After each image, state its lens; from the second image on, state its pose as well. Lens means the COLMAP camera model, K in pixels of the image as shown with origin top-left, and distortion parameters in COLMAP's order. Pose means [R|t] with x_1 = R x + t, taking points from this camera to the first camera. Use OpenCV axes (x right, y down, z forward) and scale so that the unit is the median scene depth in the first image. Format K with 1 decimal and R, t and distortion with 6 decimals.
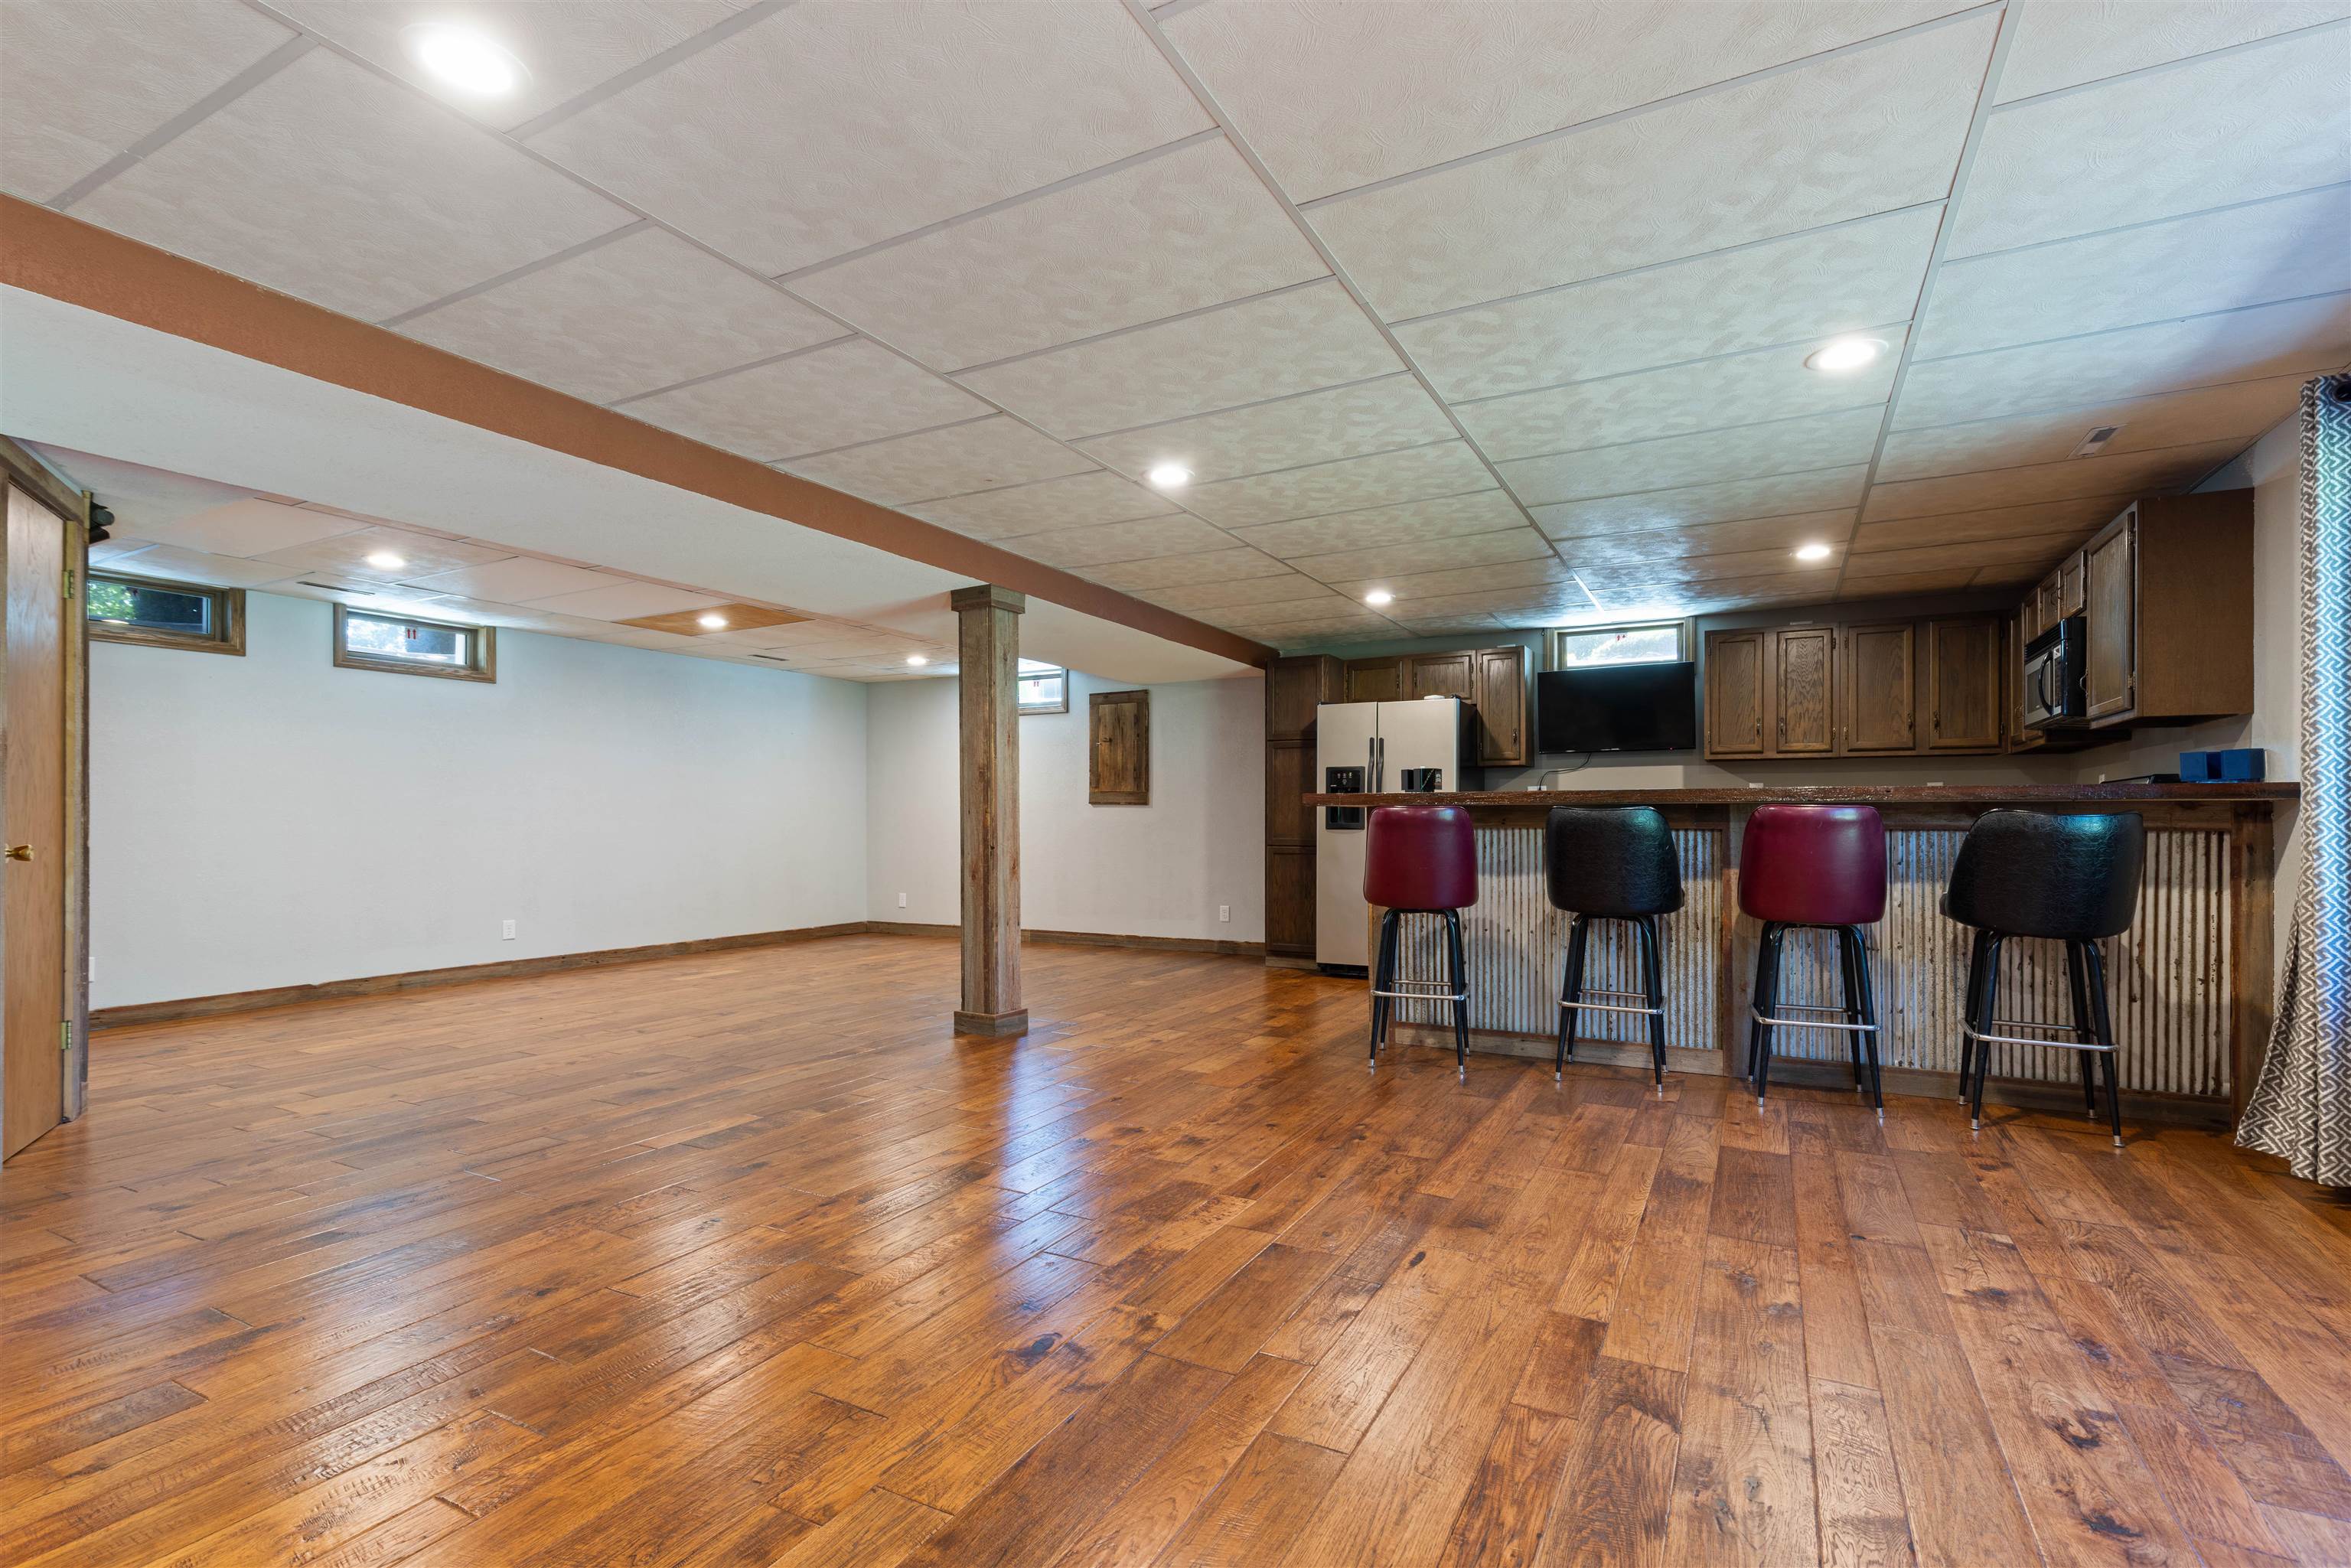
lens RADIAL K [[1090.3, 0, 1175.9], [0, 1090.3, 822.8], [0, 0, 1]] dist [0.014094, -0.000541]
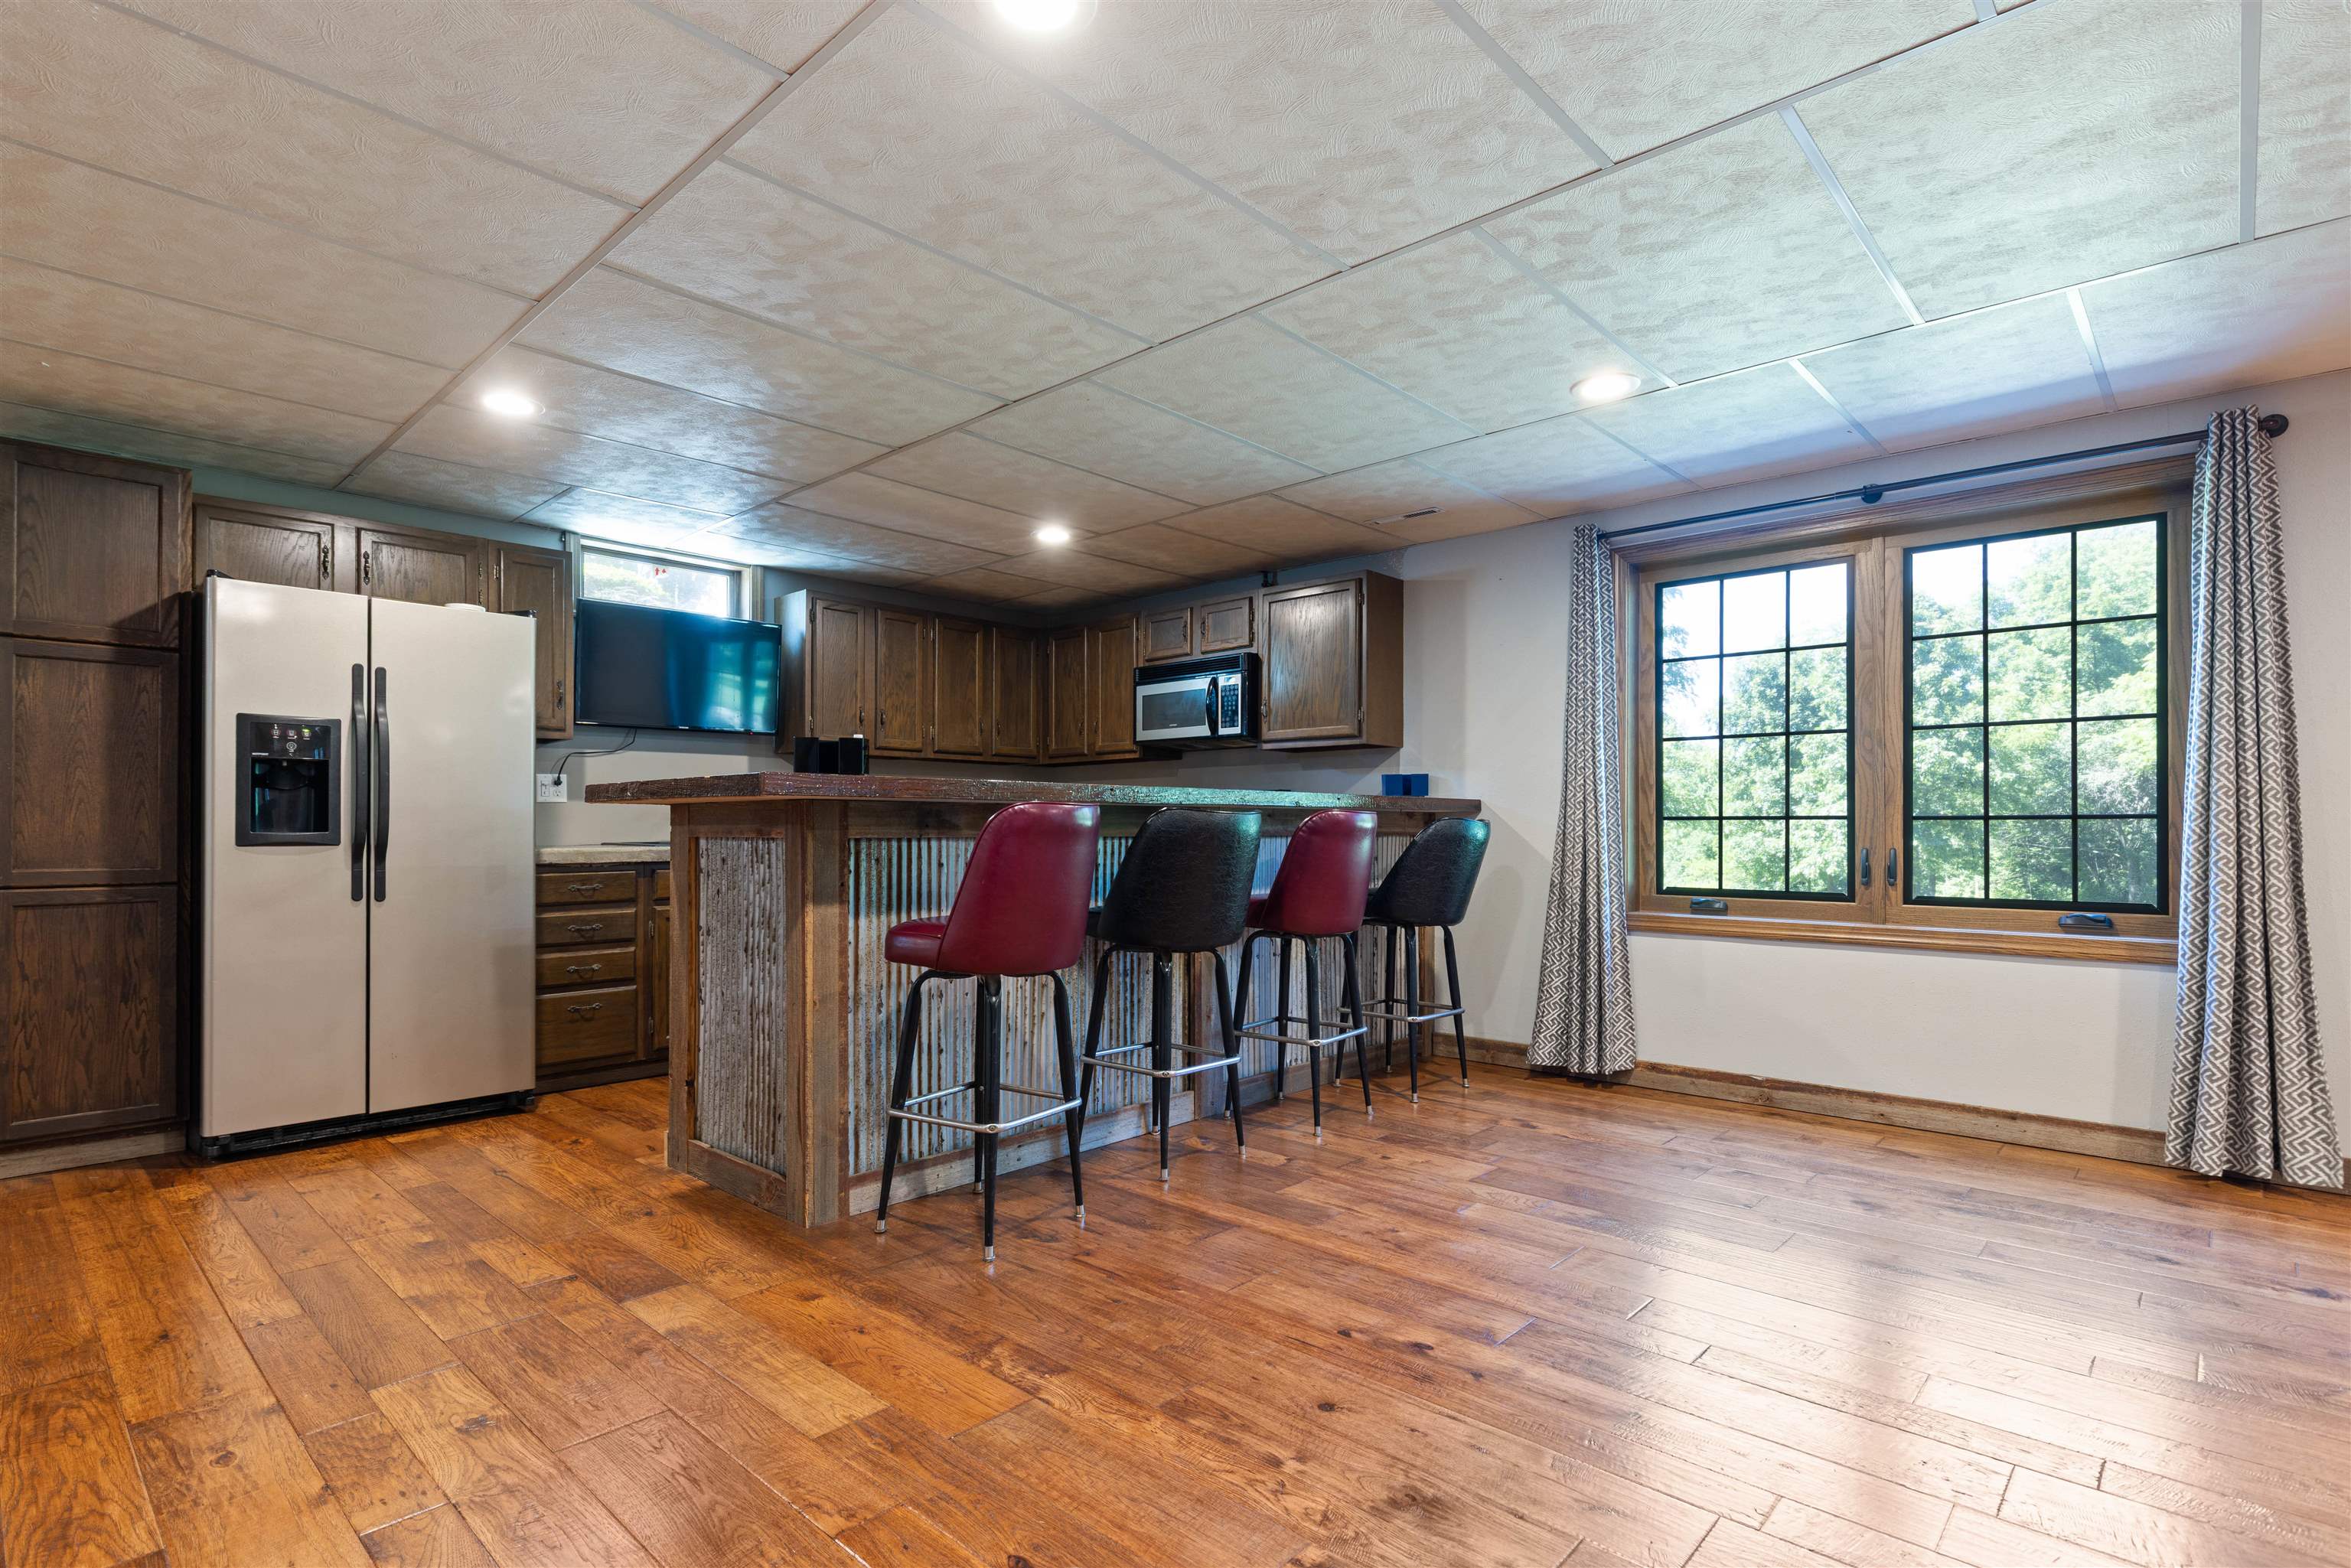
lens RADIAL K [[1159.0, 0, 1179.1], [0, 1159.0, 825.5], [0, 0, 1]] dist [0.001667, 0.000325]
pose [[0.243739, 0.001477, 0.969840, -0.447613], [0.002441, 0.999995, -0.002136, -0.001529], [-0.969838, 0.002888, 0.243734, 0.883987]]
